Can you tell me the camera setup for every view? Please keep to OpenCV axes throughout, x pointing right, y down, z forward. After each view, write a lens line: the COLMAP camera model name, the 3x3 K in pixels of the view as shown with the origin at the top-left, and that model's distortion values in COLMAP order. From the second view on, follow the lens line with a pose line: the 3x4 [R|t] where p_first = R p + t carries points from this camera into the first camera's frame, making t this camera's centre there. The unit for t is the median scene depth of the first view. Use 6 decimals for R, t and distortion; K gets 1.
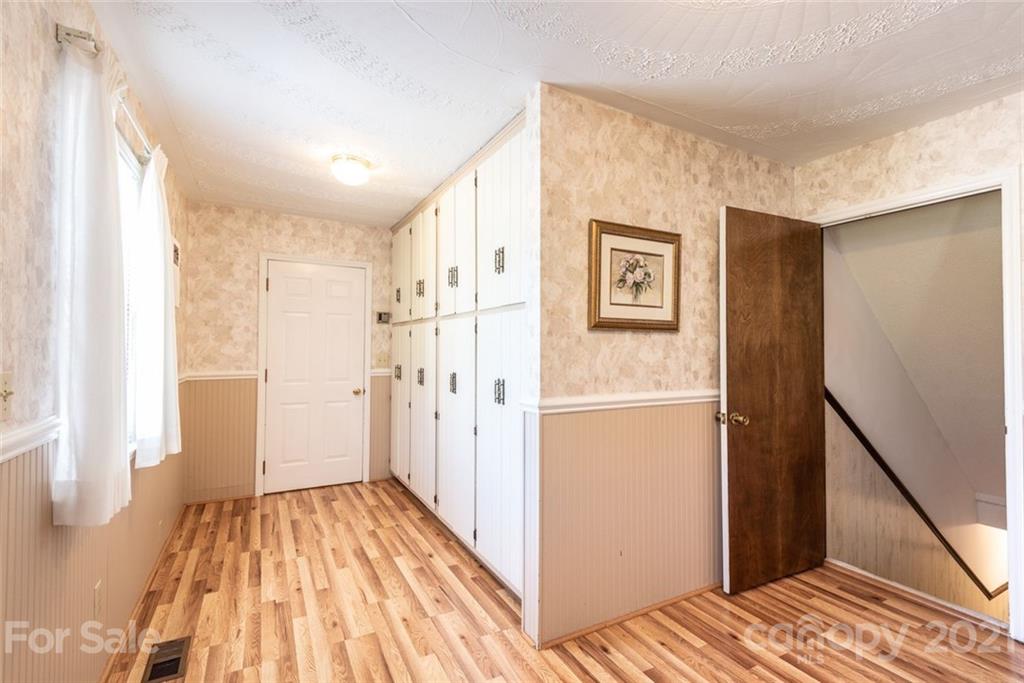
lens RADIAL K [[466.6, 0, 512.0], [0, 466.6, 341.5], [0, 0, 1]] dist [0.038145, -0.020669]
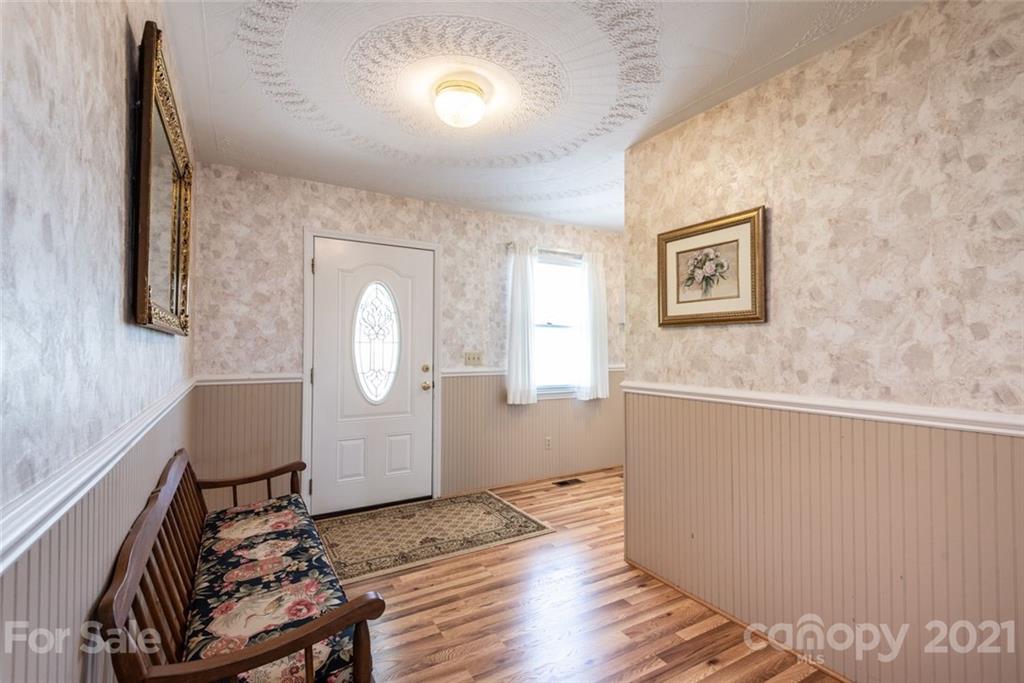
lens RADIAL K [[466.6, 0, 512.0], [0, 466.6, 341.5], [0, 0, 1]] dist [0.038145, -0.020669]
pose [[0.027556, -0.019254, -0.999435, 1.273588], [0.014549, 0.999716, -0.018859, 0.025725], [0.999514, -0.014021, 0.027828, 0.561315]]
